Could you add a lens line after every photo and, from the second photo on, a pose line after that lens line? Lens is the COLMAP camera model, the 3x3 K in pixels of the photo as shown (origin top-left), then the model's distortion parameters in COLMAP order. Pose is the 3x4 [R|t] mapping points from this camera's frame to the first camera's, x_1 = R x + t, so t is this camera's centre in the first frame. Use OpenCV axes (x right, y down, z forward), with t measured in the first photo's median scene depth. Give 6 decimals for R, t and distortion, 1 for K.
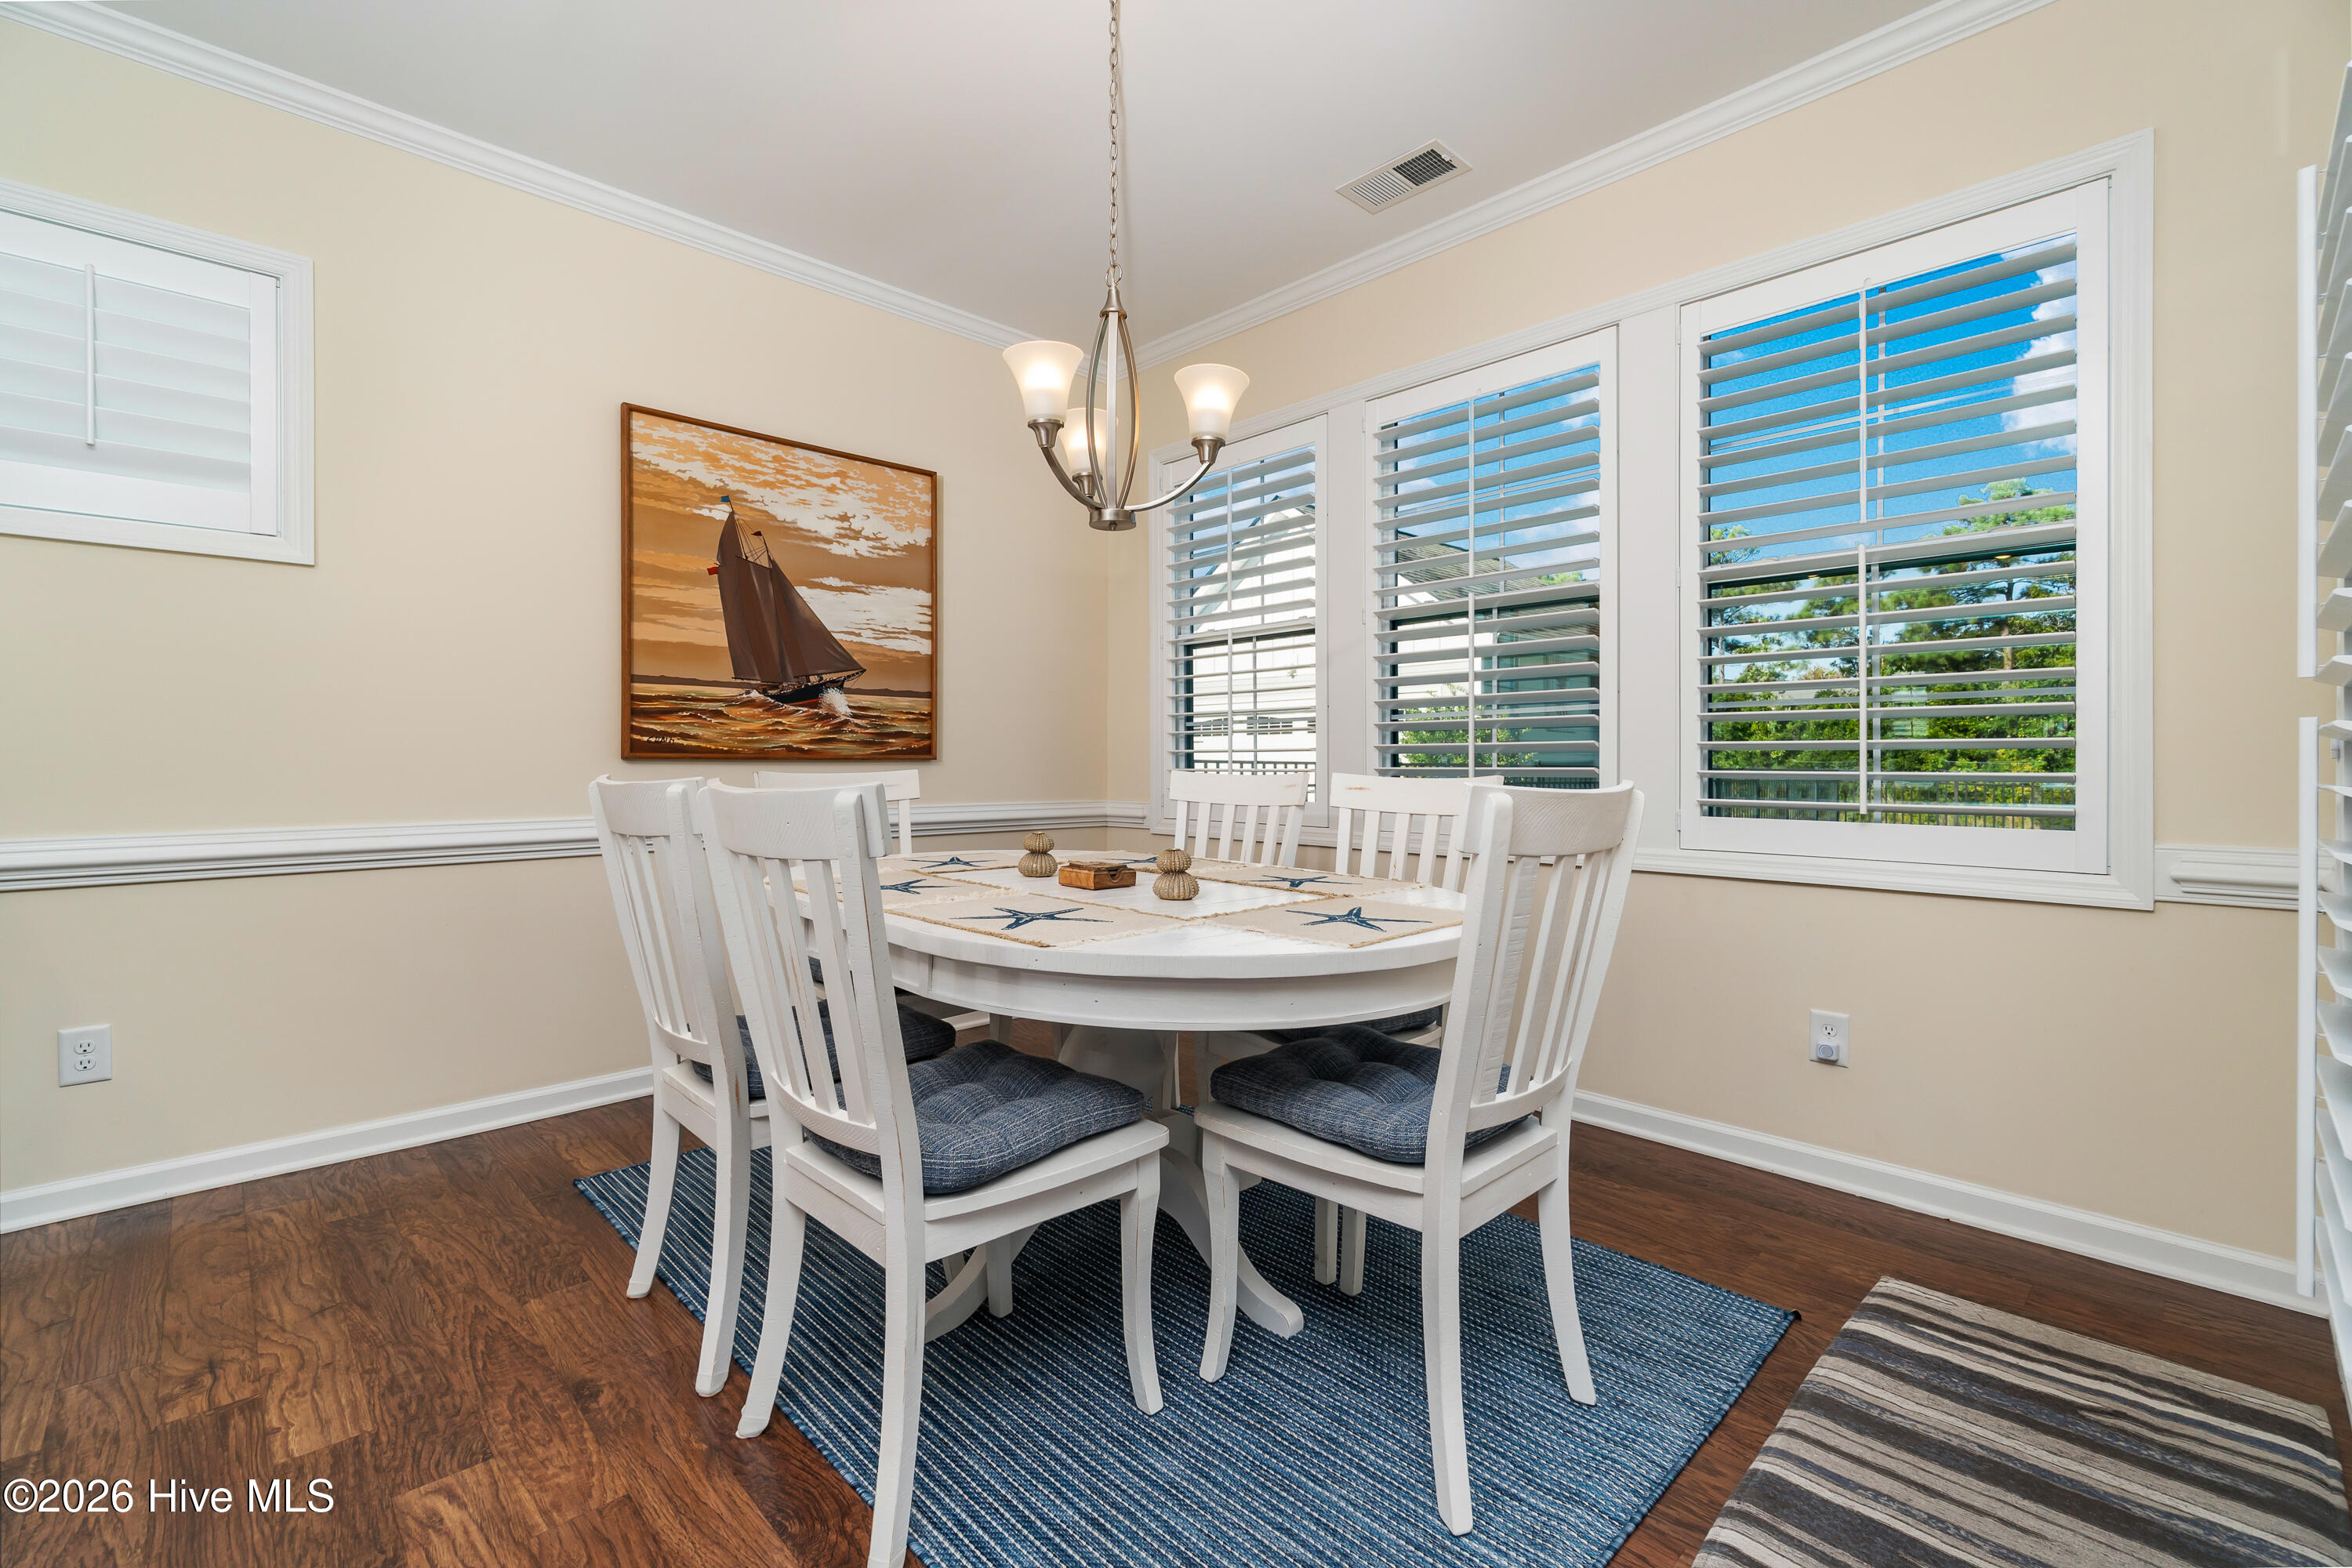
lens RADIAL K [[1026.3, 0, 1182.8], [0, 1026.3, 771.4], [0, 0, 1]] dist [-0.004040, 0.002264]
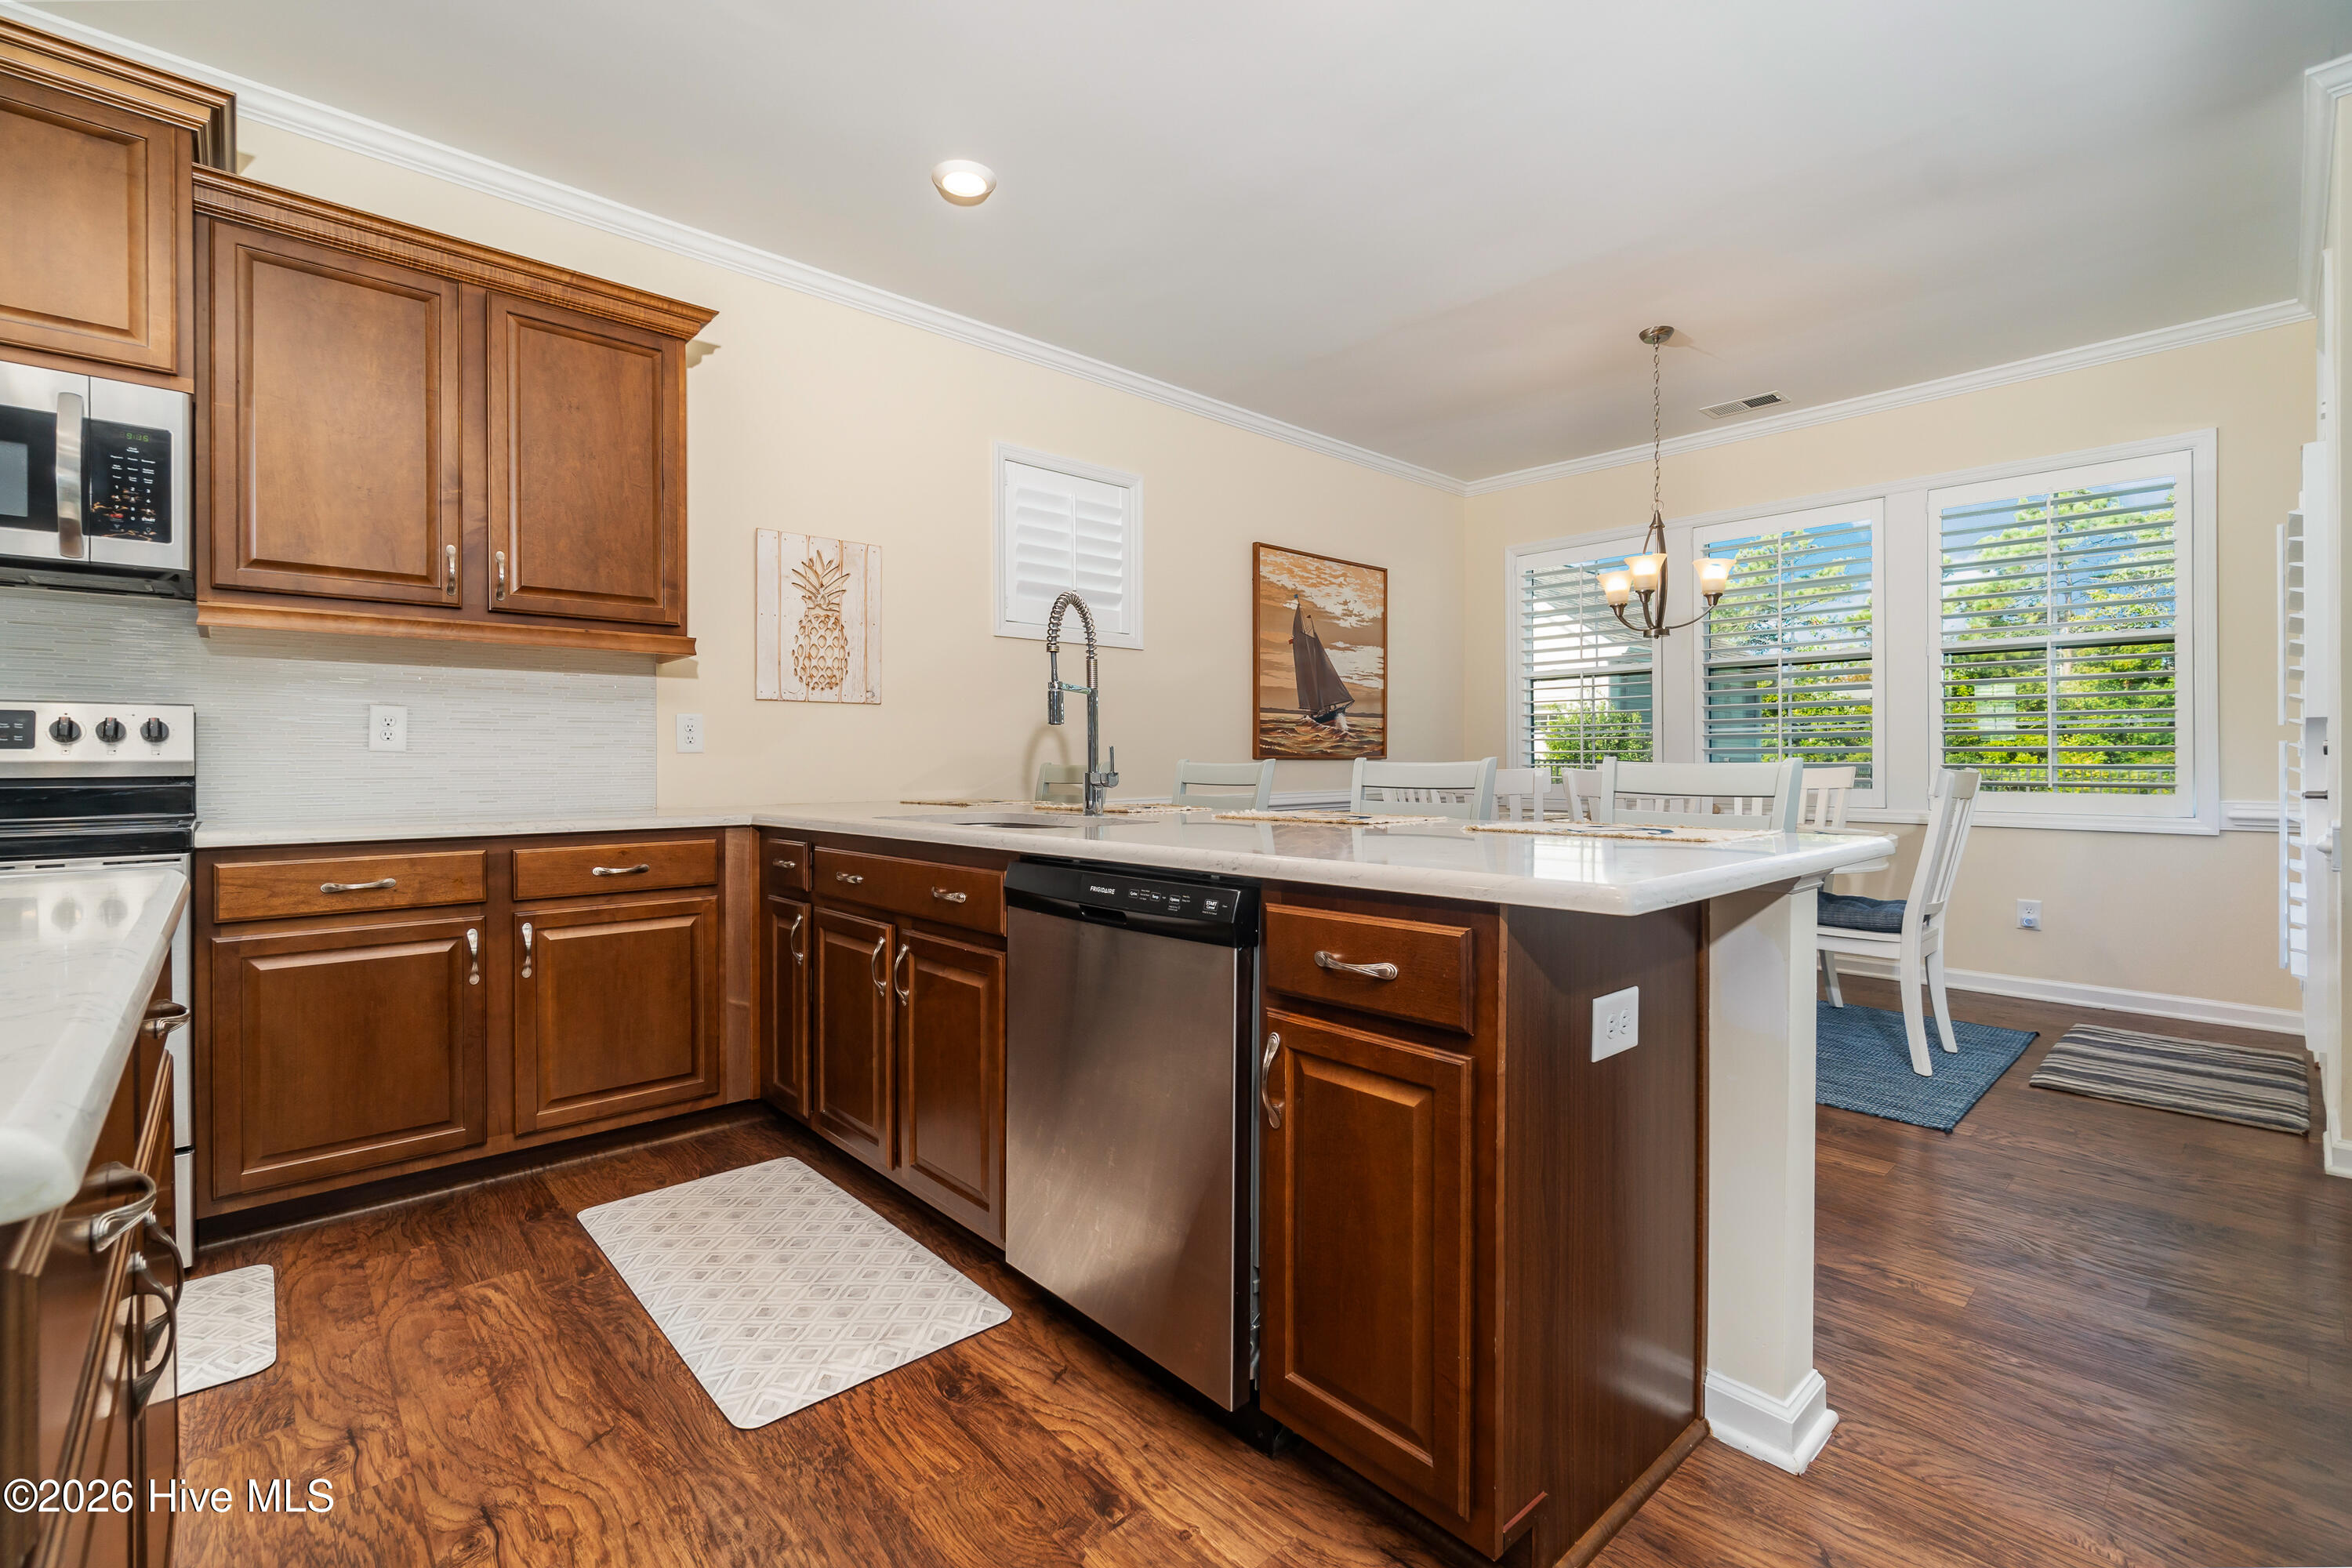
lens RADIAL K [[1026.3, 0, 1180.6], [0, 1026.3, 767.7], [0, 0, 1]] dist [-0.004040, 0.002264]
pose [[0.999531, -0.003450, -0.030422, -0.578213], [0.003440, 0.999994, -0.000381, 0.001529], [0.030423, 0.000276, 0.999537, -0.604049]]
